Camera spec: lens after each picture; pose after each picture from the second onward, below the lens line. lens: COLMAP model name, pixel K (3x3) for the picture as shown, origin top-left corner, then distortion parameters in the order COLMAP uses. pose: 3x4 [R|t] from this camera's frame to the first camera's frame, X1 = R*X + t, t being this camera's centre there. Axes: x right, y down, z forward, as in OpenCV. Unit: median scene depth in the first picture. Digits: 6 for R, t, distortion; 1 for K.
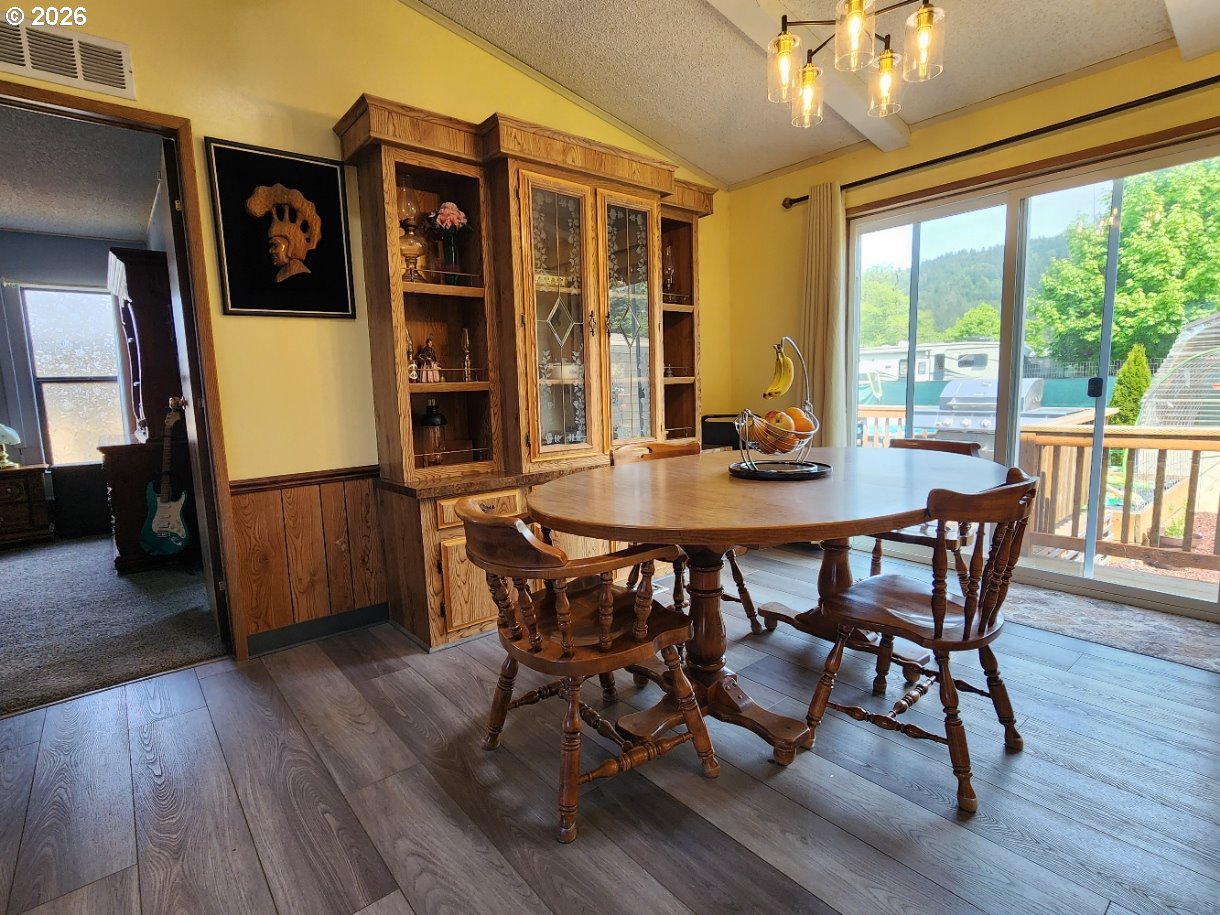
lens RADIAL K [[607.8, 0, 610.0], [0, 607.8, 457.5], [0, 0, 1]] dist [-0.000405, 0.000290]
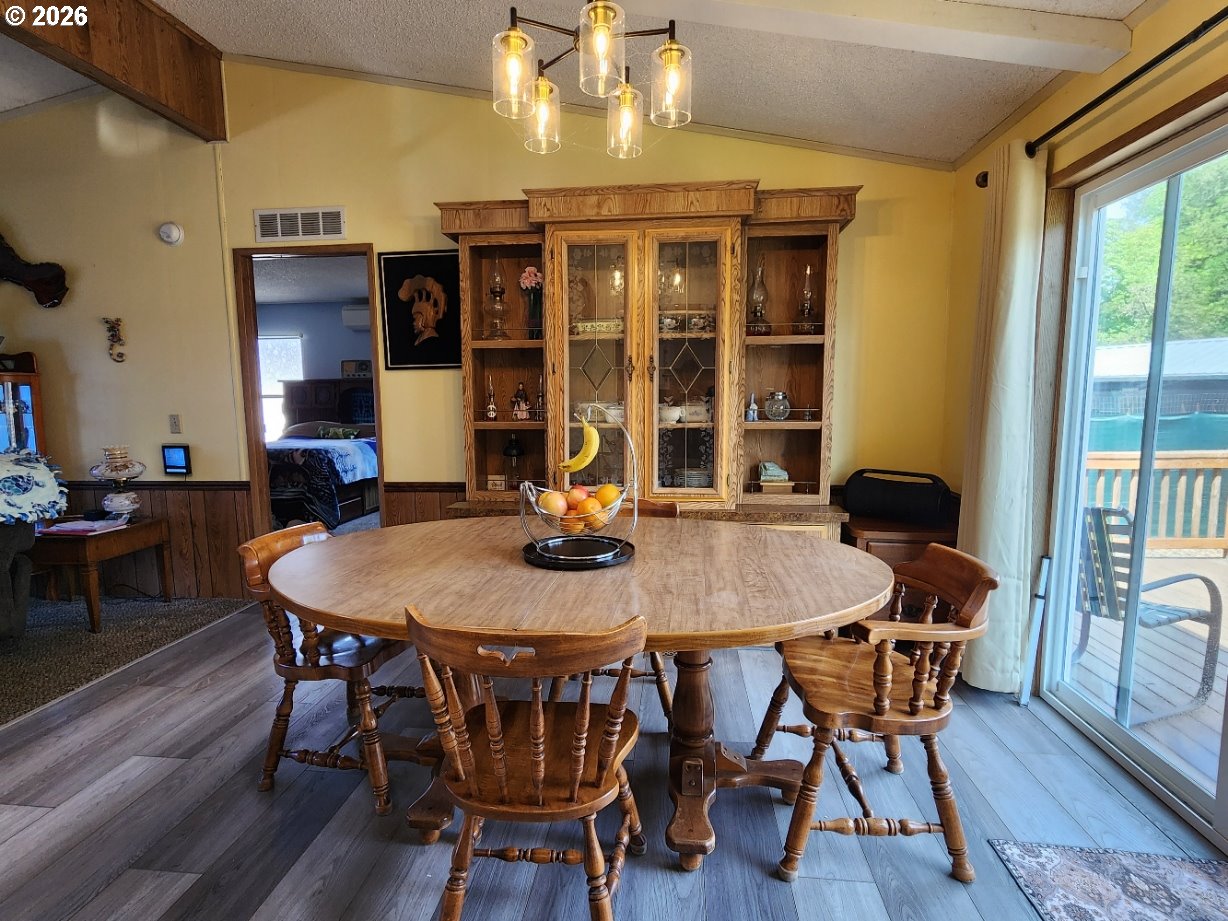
lens RADIAL K [[611.8, 0, 614.0], [0, 611.8, 460.5], [0, 0, 1]] dist [-0.000405, 0.000290]
pose [[0.699845, 0.103502, -0.706756, 0.788305], [-0.103592, 0.993692, 0.042944, -0.131405], [0.706743, 0.043160, 0.706153, 0.335910]]
